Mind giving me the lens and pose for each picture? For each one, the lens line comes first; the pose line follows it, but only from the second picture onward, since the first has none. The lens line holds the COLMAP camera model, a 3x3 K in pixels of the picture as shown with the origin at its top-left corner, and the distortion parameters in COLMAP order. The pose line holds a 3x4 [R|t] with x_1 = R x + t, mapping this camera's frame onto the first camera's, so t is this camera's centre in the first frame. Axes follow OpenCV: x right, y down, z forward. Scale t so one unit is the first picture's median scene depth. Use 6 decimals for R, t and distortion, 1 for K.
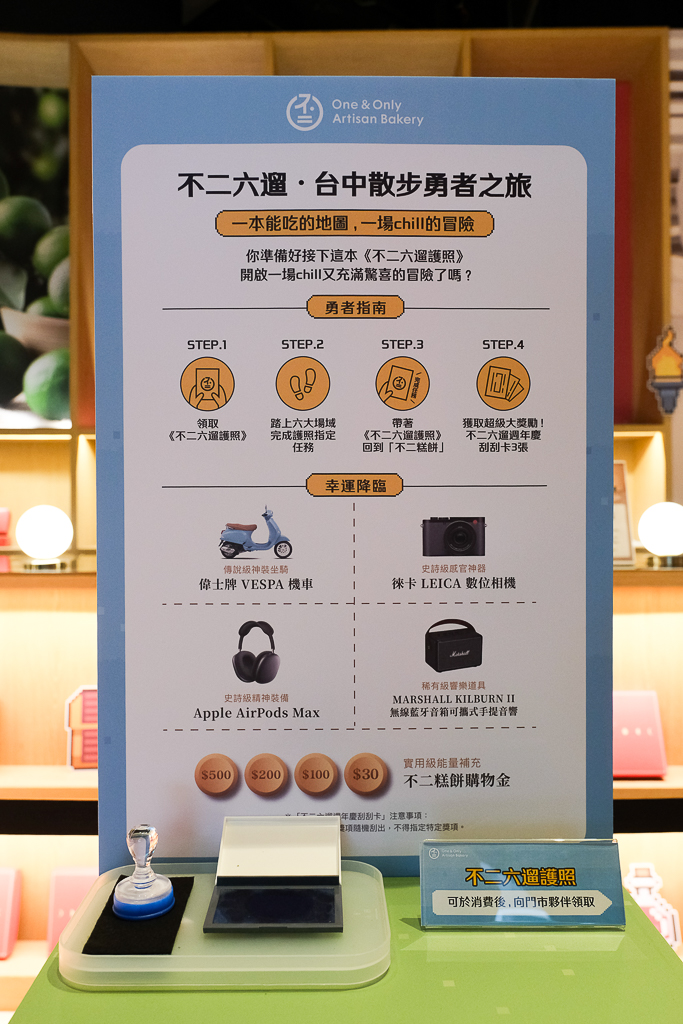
lens RADIAL K [[877.2, 0, 340.2], [0, 877.2, 506.5], [0, 0, 1]] dist [-0.011169, -0.015299]
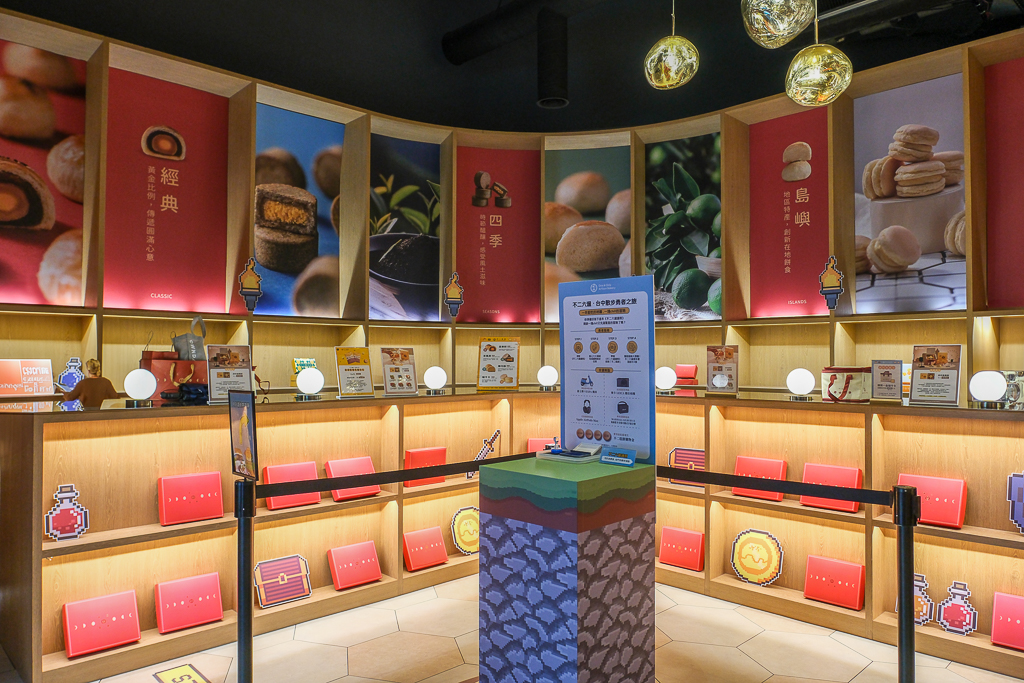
lens RADIAL K [[720.8, 0, 511.5], [0, 720.8, 345.5], [0, 0, 1]] dist [-0.001219, 0.000402]
pose [[0.700535, -0.005931, -0.713593, 2.301165], [-0.000757, 0.999959, -0.009055, -0.116029], [0.713617, 0.006884, 0.700502, -1.900539]]
